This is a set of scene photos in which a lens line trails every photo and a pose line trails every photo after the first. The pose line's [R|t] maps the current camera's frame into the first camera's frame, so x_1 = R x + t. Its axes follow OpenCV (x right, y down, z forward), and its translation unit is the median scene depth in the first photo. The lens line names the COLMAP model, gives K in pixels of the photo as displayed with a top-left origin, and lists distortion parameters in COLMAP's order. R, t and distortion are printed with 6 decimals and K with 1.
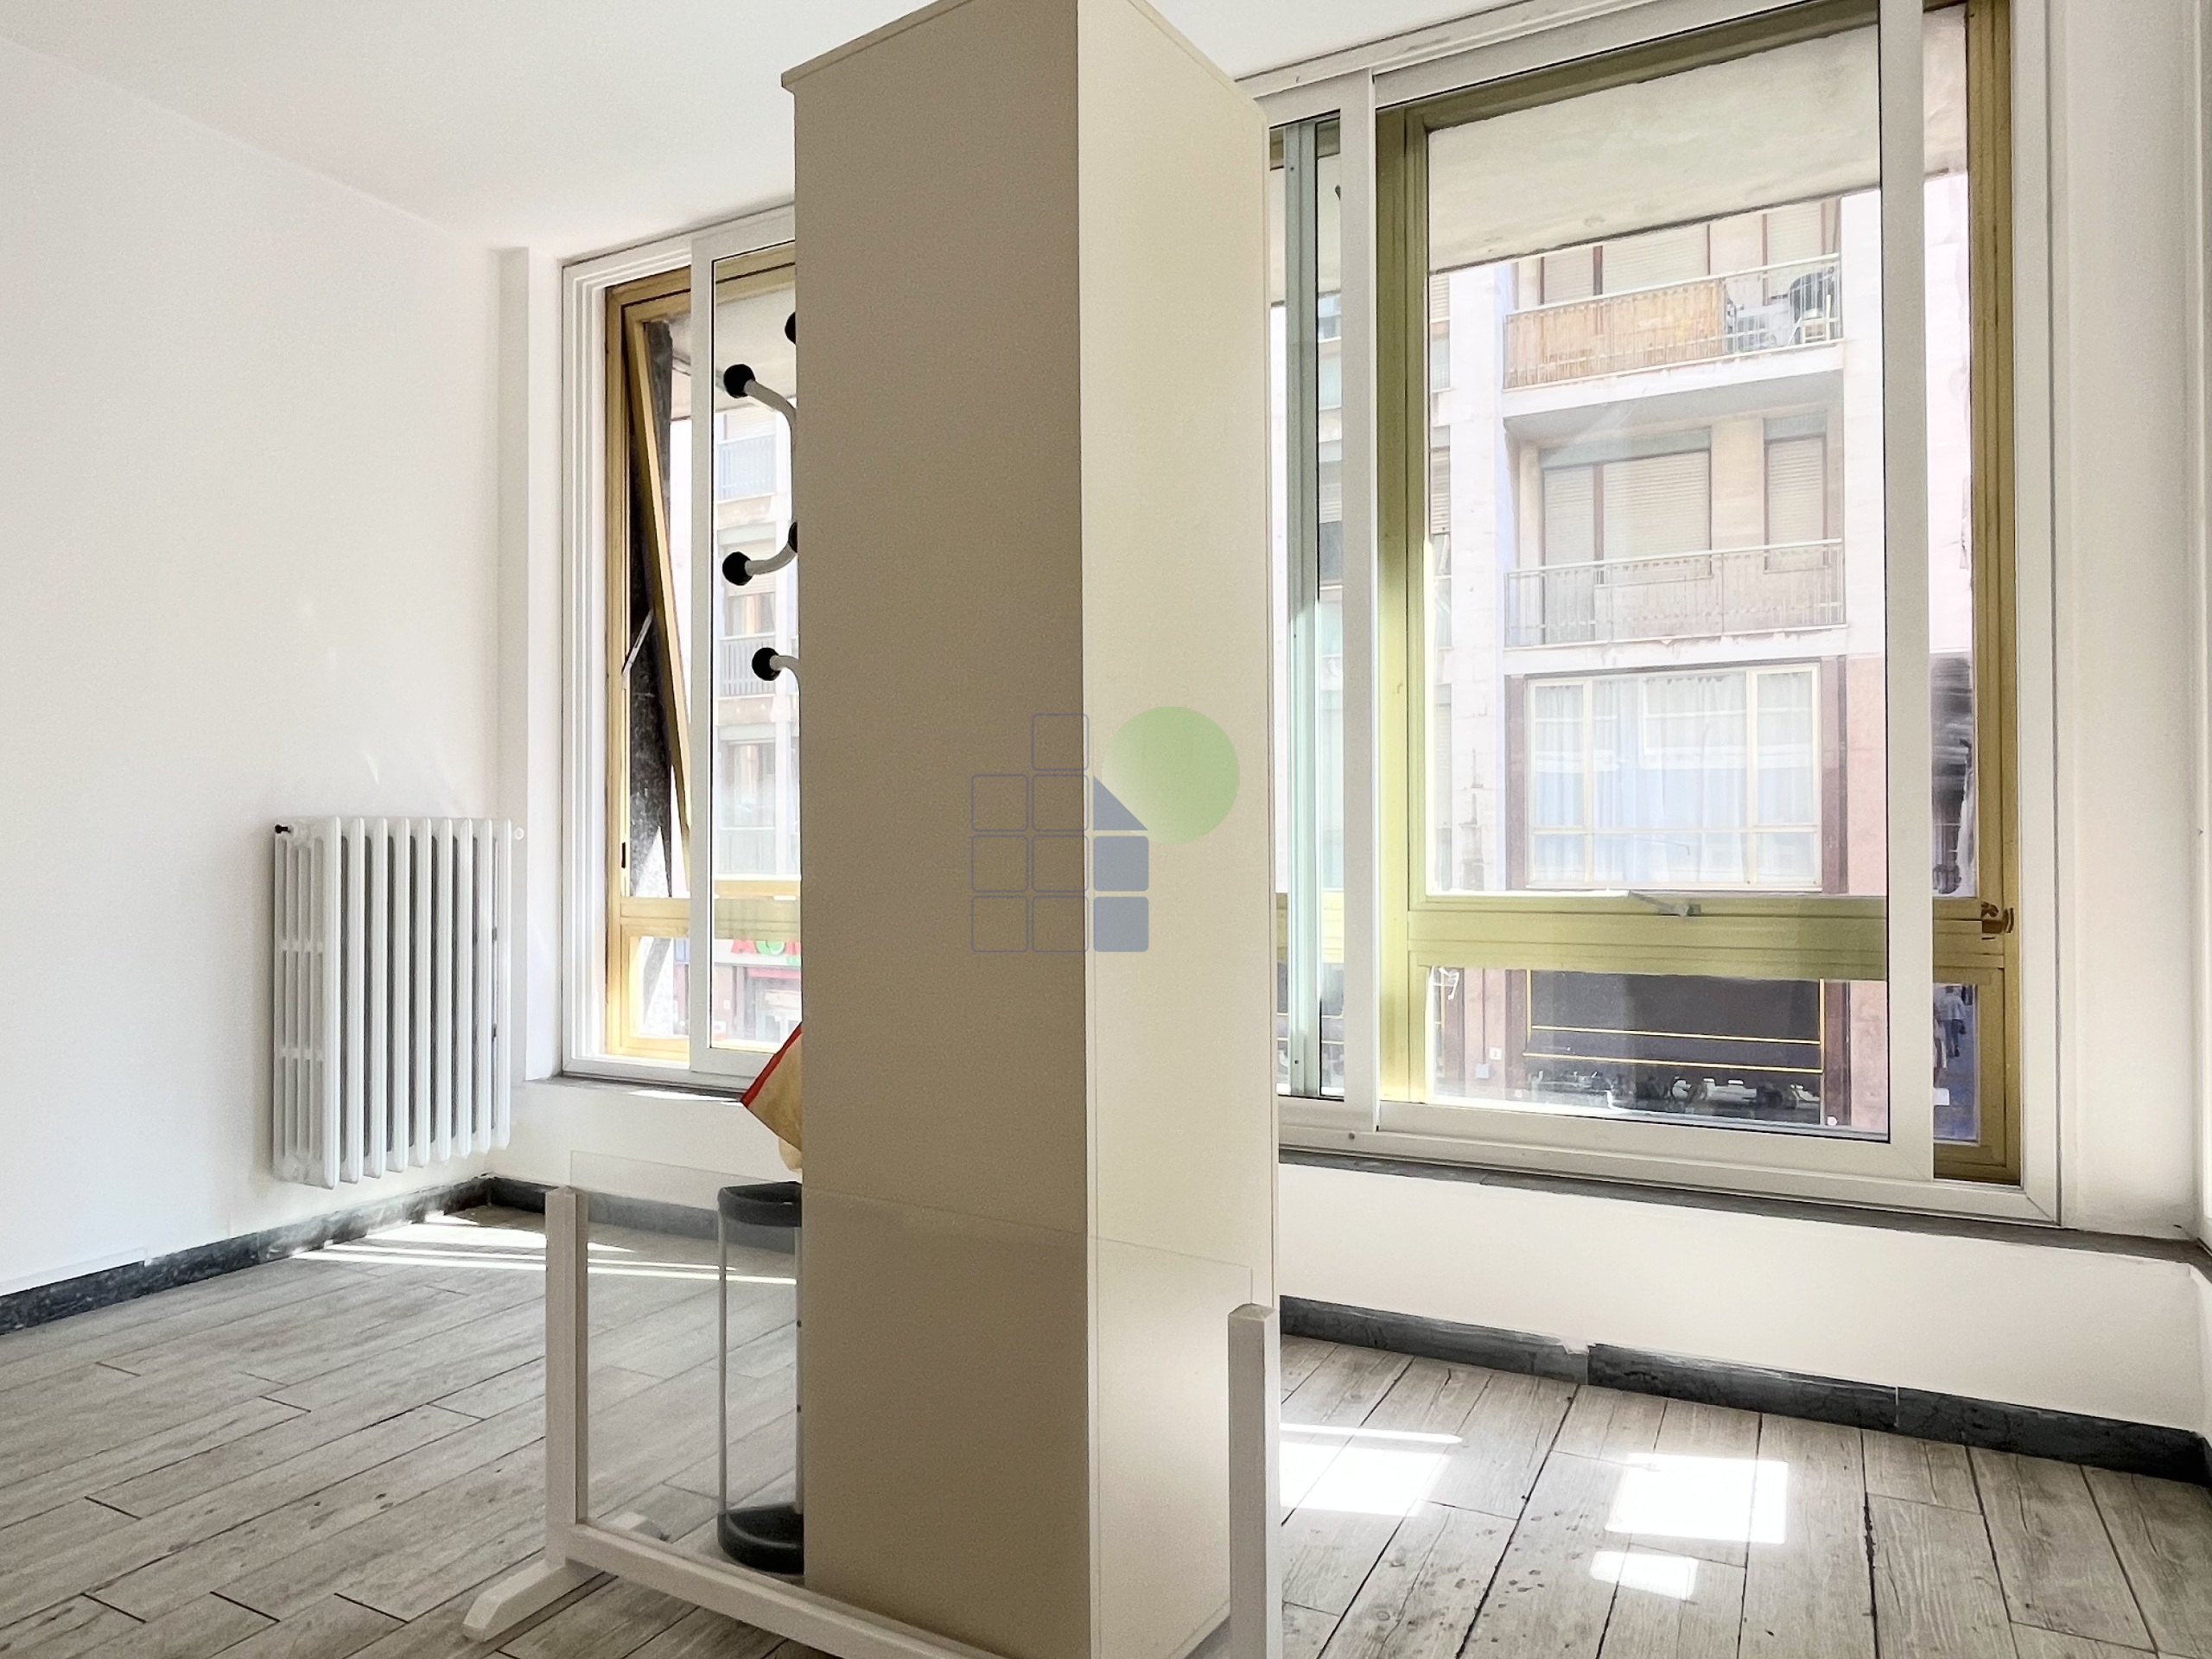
lens RADIAL K [[1361.2, 0, 1108.9], [0, 1361.2, 832.8], [0, 0, 1]] dist [0.001971, 0.000716]
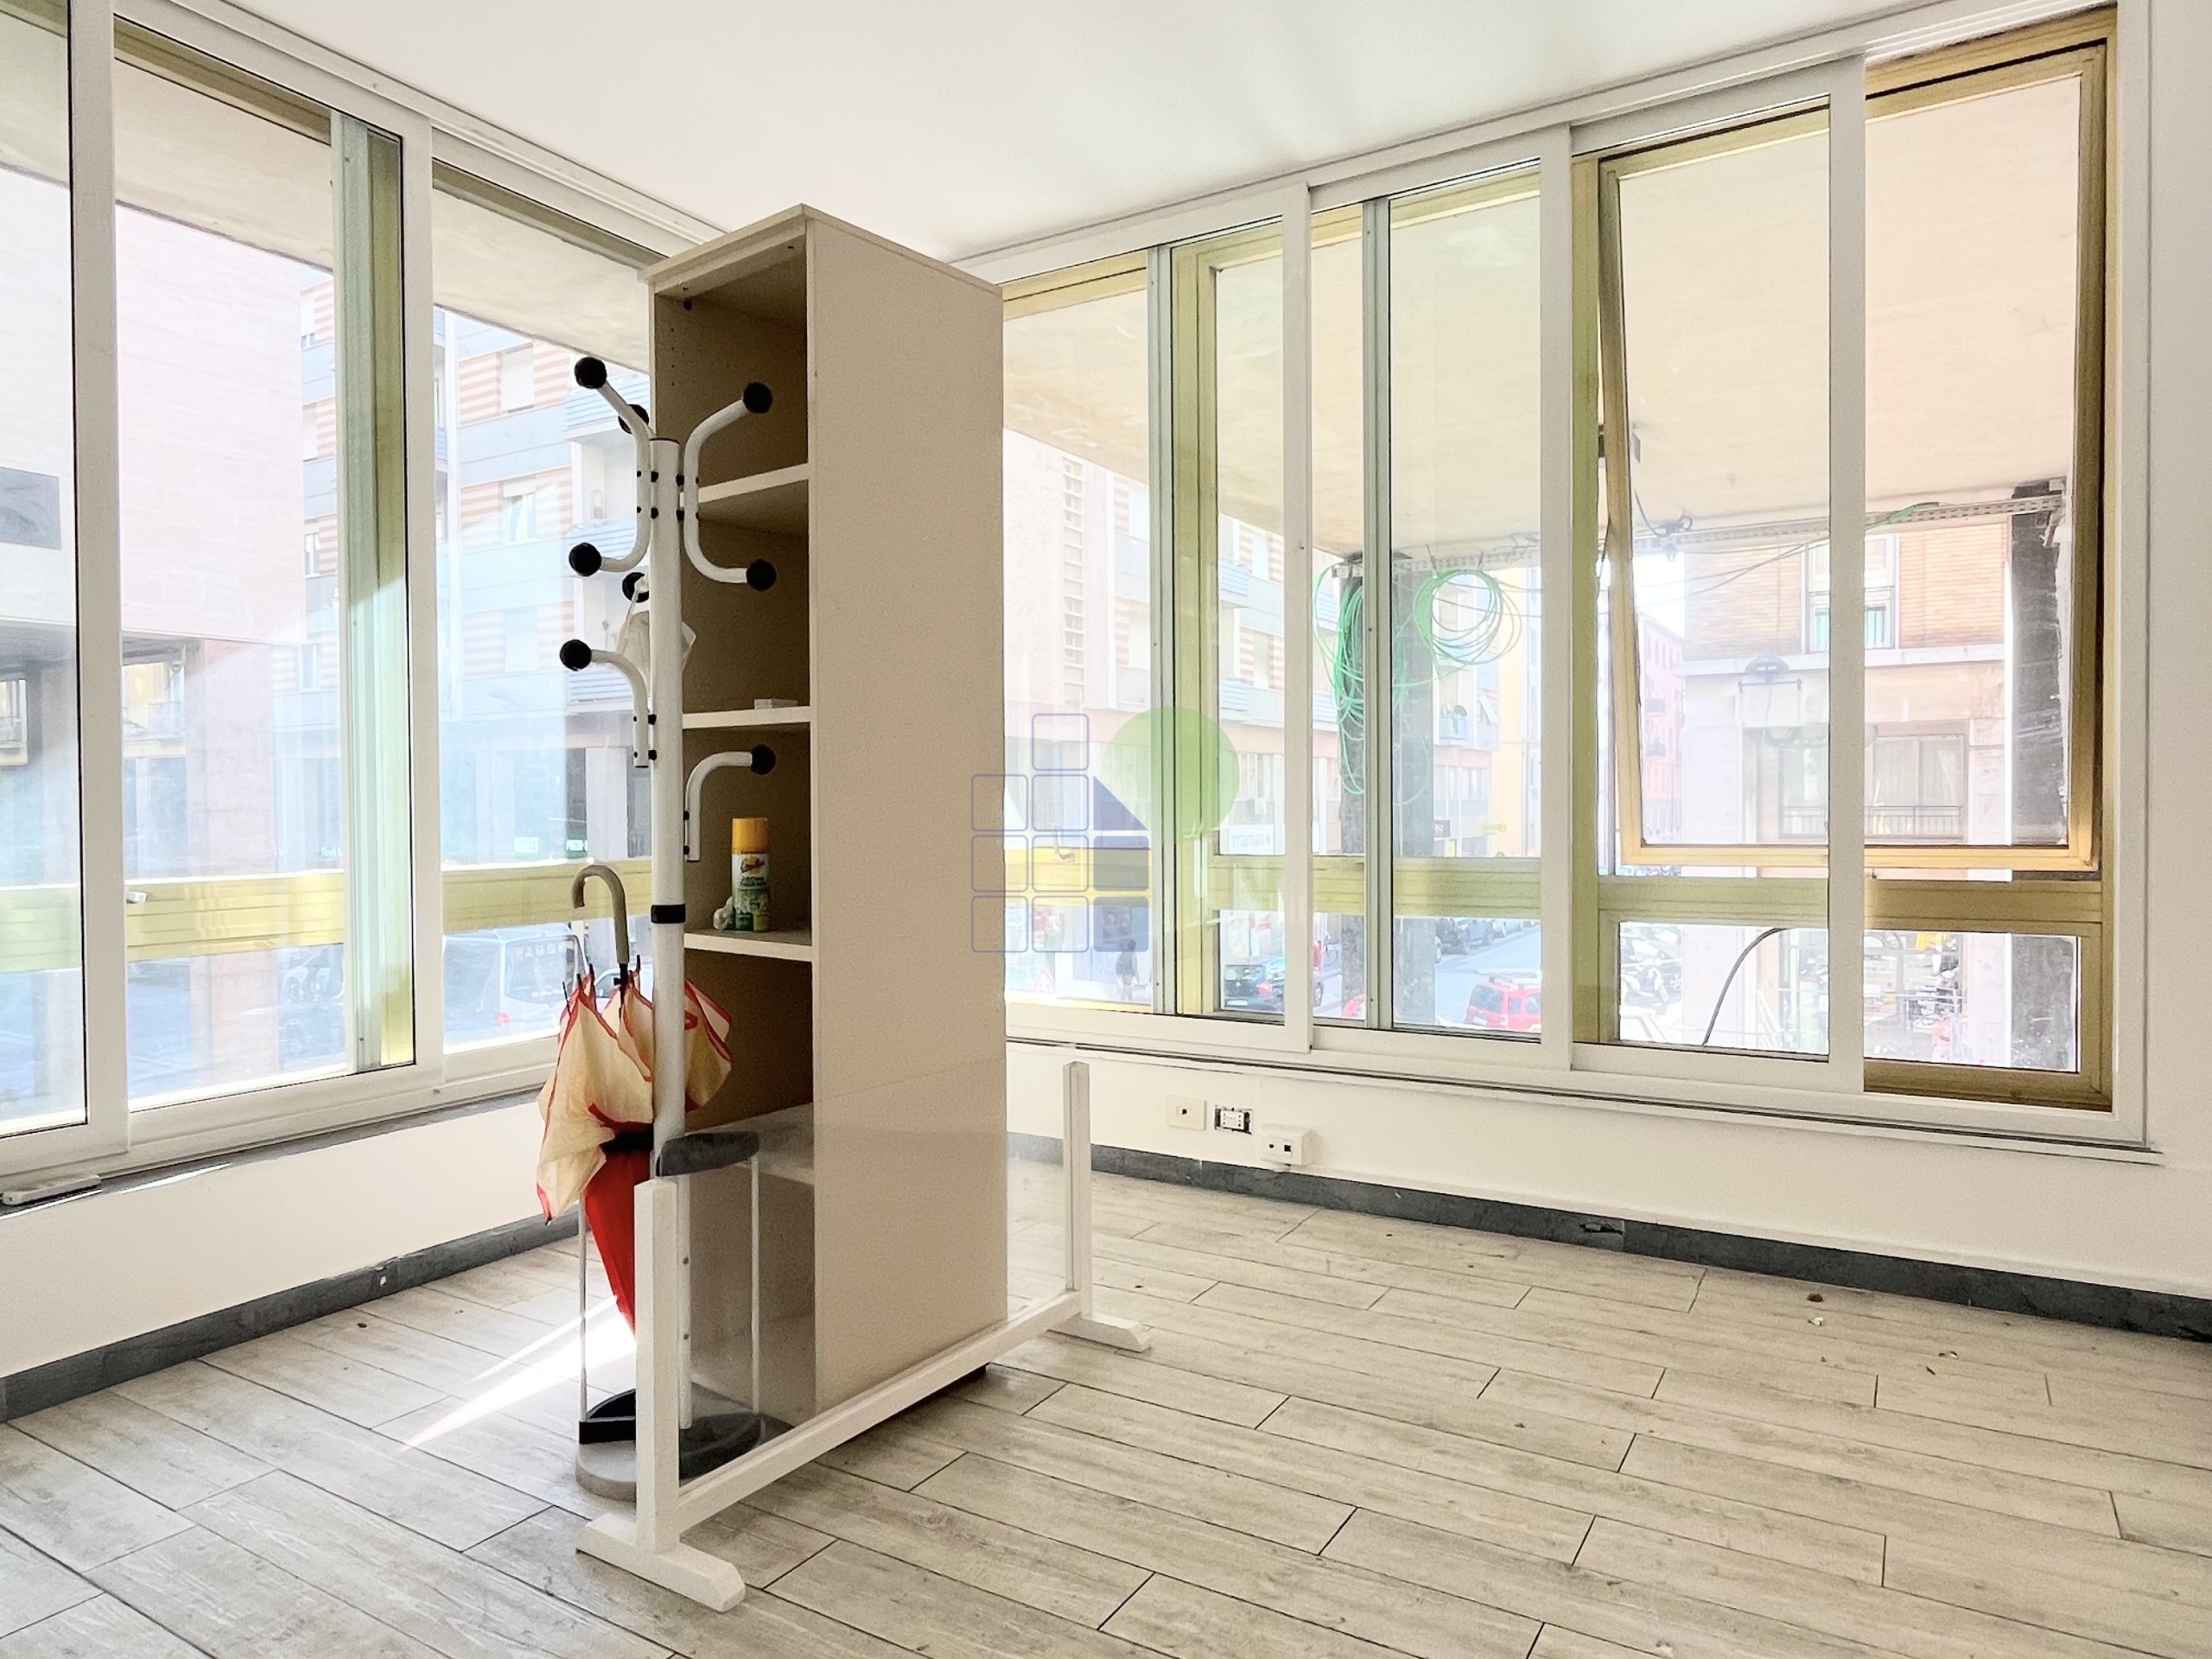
lens RADIAL K [[1361.2, 0, 1104.2], [0, 1361.2, 818.0], [0, 0, 1]] dist [0.001971, 0.000716]
pose [[0.058992, -0.010977, 0.998198, -0.932519], [-0.001180, 0.999938, 0.011066, -0.011675], [-0.998258, -0.001831, 0.058975, 0.417534]]
